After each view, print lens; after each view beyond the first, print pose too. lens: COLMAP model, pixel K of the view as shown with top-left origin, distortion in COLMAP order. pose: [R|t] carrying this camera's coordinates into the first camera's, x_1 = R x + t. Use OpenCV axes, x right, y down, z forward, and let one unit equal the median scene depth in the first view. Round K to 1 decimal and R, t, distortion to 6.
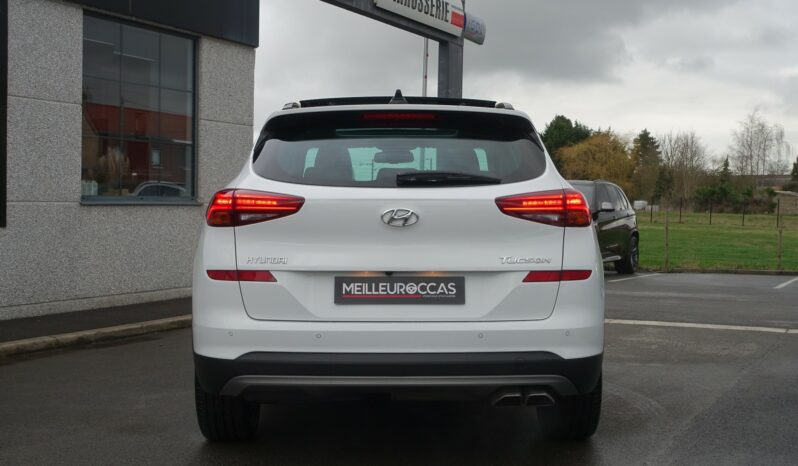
lens RADIAL K [[1082.3, 0, 399.0], [0, 1082.3, 233.0], [0, 0, 1]] dist [0.000668, -0.003305]
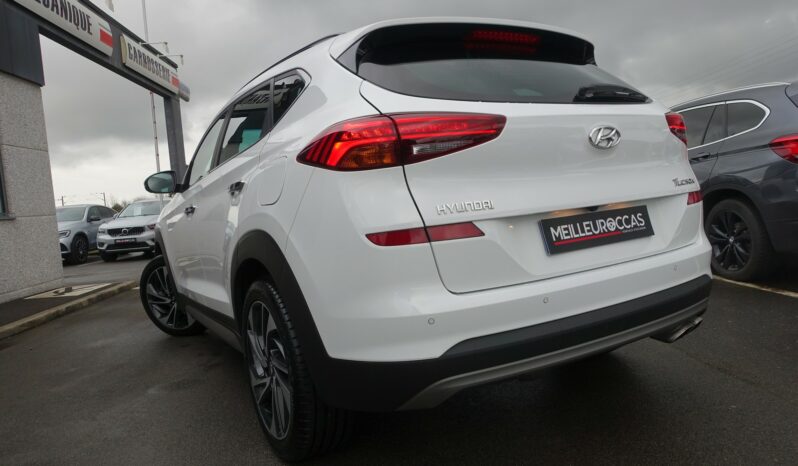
lens RADIAL K [[563.6, 0, 399.0], [0, 563.6, 233.0], [0, 0, 1]] dist [-0.013689, -0.000166]
pose [[0.853171, -0.116309, 0.508500, -0.346410], [0.109931, 0.993022, 0.042690, 0.021393], [-0.509917, 0.019478, 0.860003, 0.708988]]
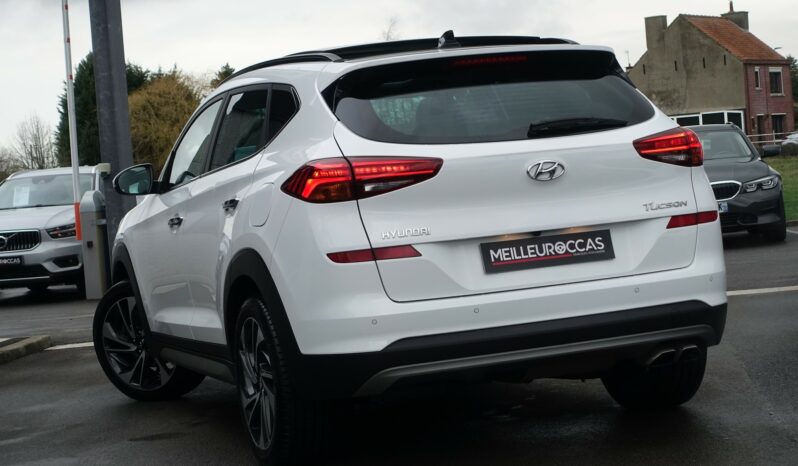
lens RADIAL K [[1790.2, 0, 399.0], [0, 1790.2, 233.0], [0, 0, 1]] dist [-0.055941, -0.251747]
pose [[0.935160, -0.101250, 0.339446, -0.620866], [0.103043, 0.994595, 0.012787, 0.005778], [-0.338906, 0.023020, 0.940539, -0.364836]]
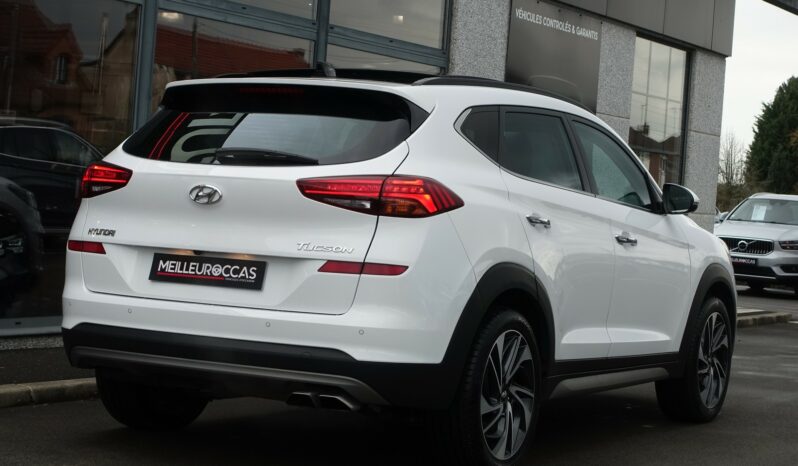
lens RADIAL K [[1790.2, 0, 399.0], [0, 1790.2, 233.0], [0, 0, 1]] dist [-0.055941, -0.251747]
pose [[0.875083, 0.057875, -0.480501, 0.905306], [-0.069320, 0.997576, -0.006088, 0.016982], [0.478984, 0.038636, 0.876973, -0.307645]]
